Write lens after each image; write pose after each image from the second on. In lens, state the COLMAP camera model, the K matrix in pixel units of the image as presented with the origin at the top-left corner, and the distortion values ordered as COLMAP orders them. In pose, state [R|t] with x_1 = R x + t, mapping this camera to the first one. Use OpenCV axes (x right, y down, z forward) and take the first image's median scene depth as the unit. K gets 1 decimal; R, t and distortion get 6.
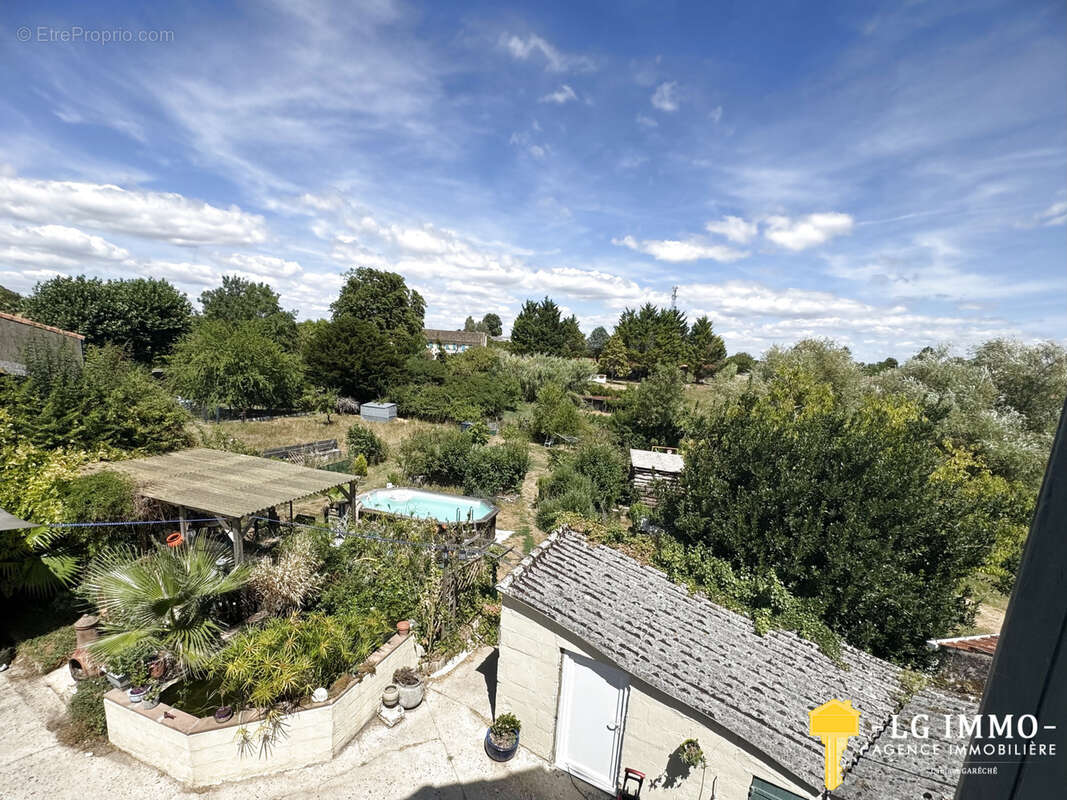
lens RADIAL K [[490.1, 0, 535.5], [0, 490.1, 454.5], [0, 0, 1]] dist [0.000812, 0.000091]
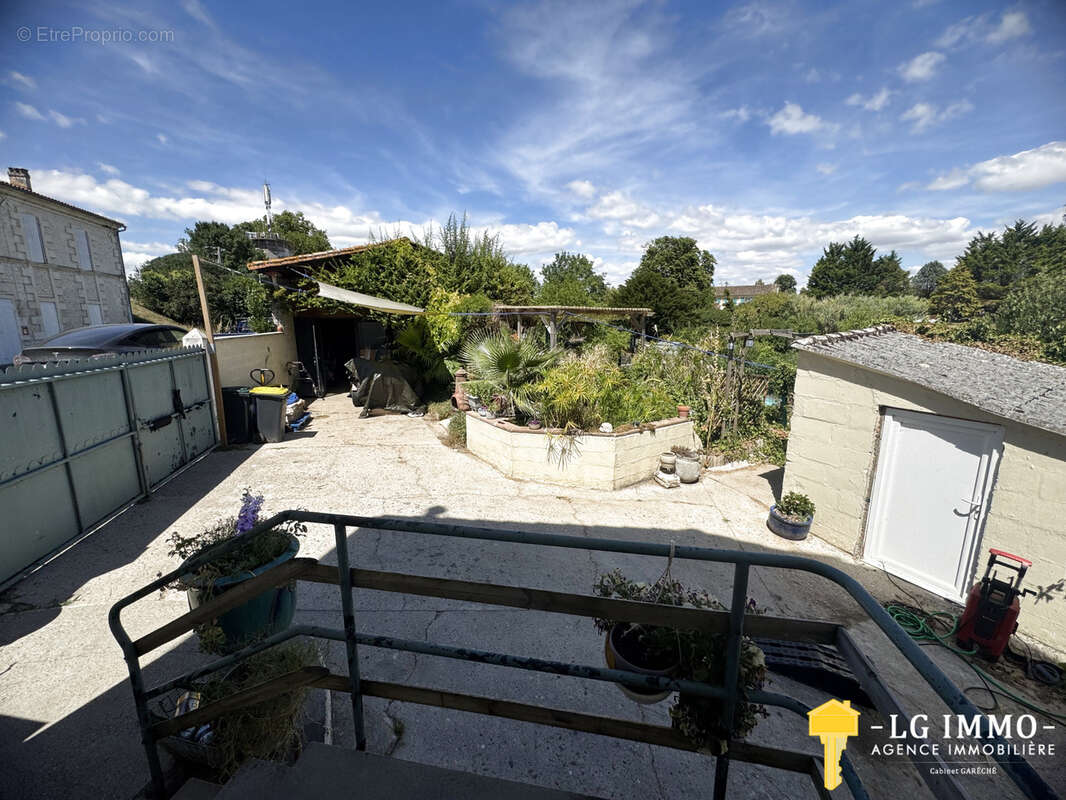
lens RADIAL K [[429.8, 0, 530.9], [0, 429.8, 401.5], [0, 0, 1]] dist [-0.000003, -0.000293]
pose [[0.818399, 0.044960, -0.572889, -0.012079], [-0.063238, 0.997926, -0.012022, 0.340671], [0.571161, 0.046067, 0.819544, 0.063865]]
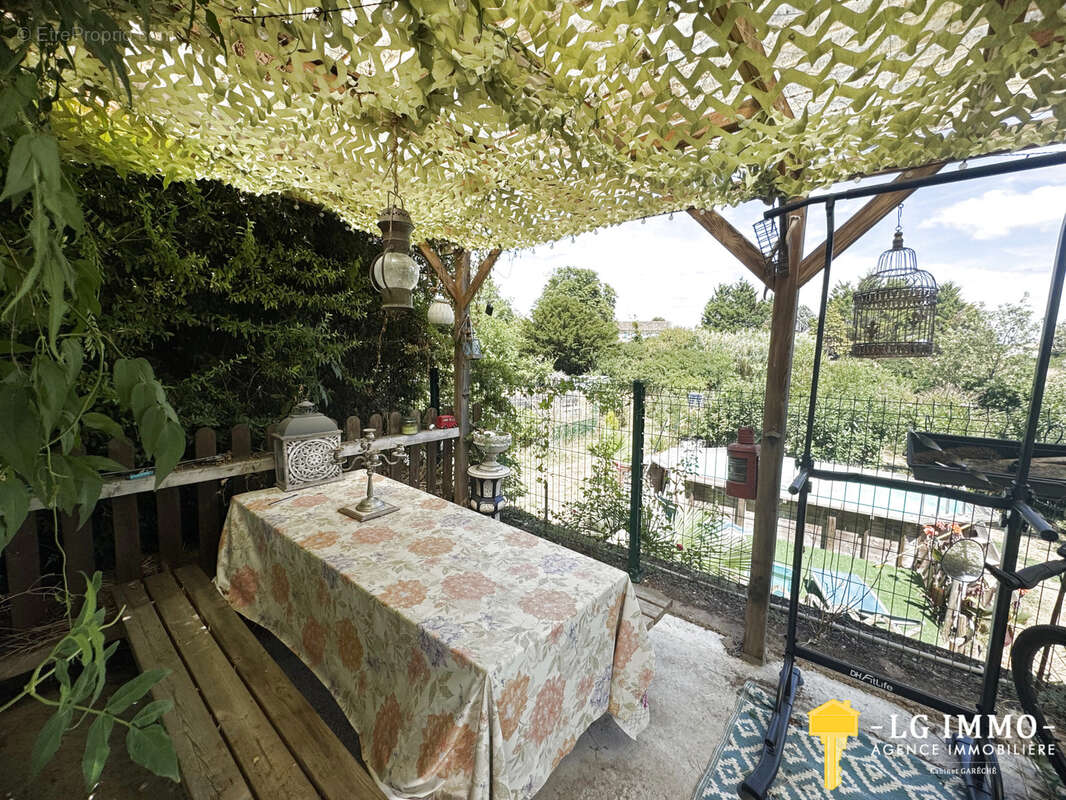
lens RADIAL K [[421.1, 0, 533.0], [0, 421.1, 400.0], [0, 0, 1]] dist [-0.004554, -0.000344]
pose [[0.938215, -0.006837, -0.345985, -0.742279], [-0.031054, 0.994108, -0.103853, 0.169387], [0.344657, 0.108181, 0.932474, 1.032812]]
